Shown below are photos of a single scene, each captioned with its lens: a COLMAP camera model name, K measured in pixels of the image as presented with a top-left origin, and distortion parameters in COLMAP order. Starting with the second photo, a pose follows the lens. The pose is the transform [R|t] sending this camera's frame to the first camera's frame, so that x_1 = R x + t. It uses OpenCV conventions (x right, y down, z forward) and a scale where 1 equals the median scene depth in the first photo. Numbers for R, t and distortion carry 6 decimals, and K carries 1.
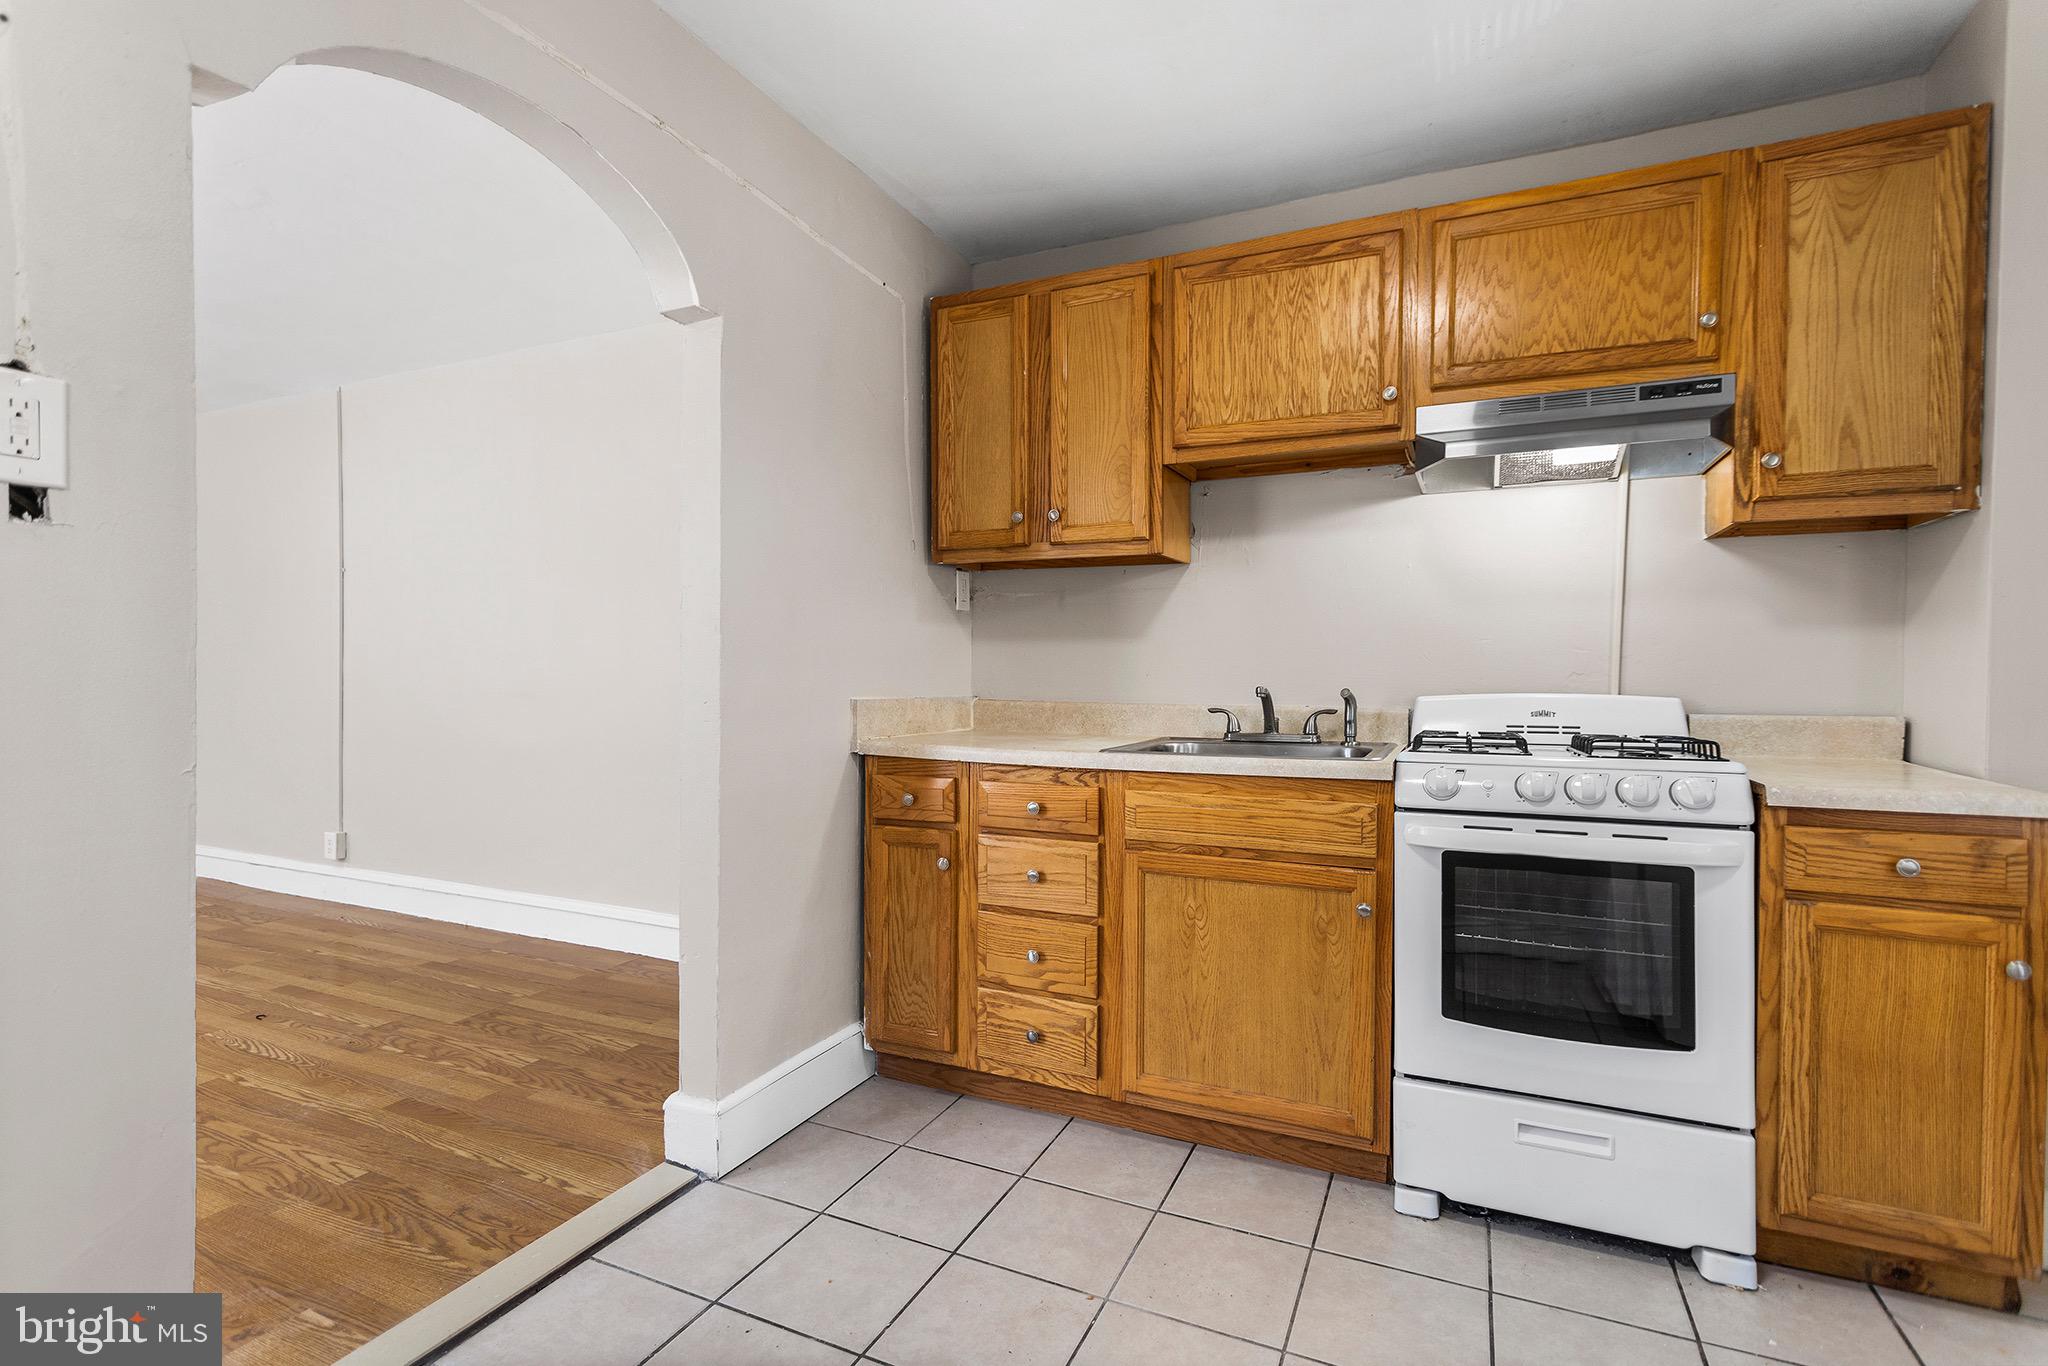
lens RADIAL K [[968.3, 0, 1024.0], [0, 968.3, 683.0], [0, 0, 1]] dist [-0.001666, -0.000317]
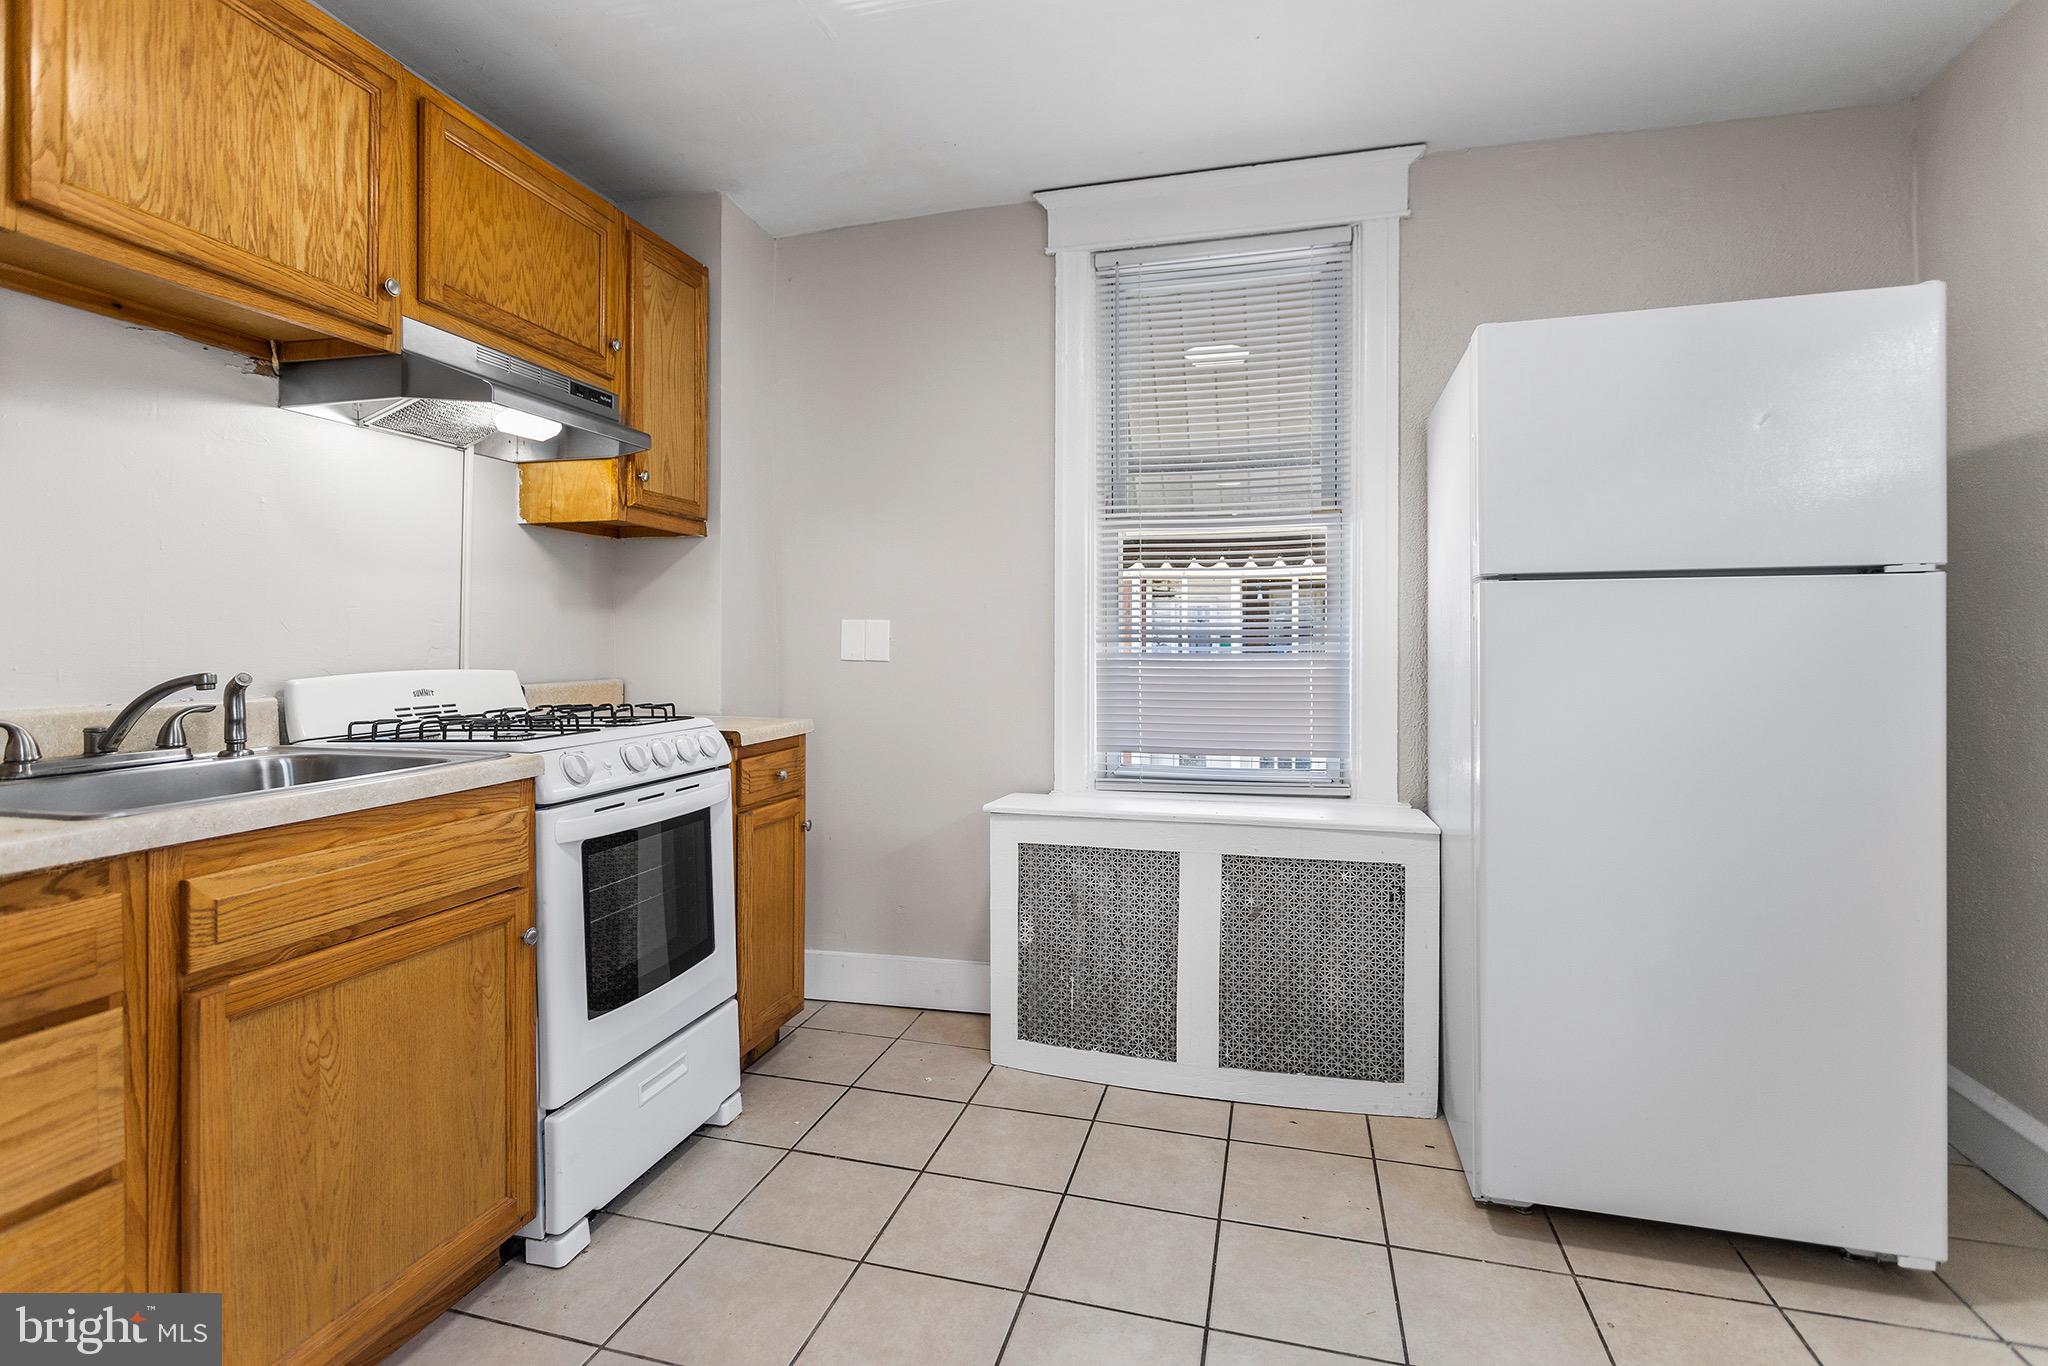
lens RADIAL K [[959.3, 0, 1019.8], [0, 959.3, 651.8], [0, 0, 1]] dist [0.000950, 0.000198]
pose [[-0.162078, -0.009997, 0.986727, -0.501093], [0.008735, 0.999895, 0.011566, -0.013810], [-0.986739, 0.010494, -0.161974, 0.688049]]
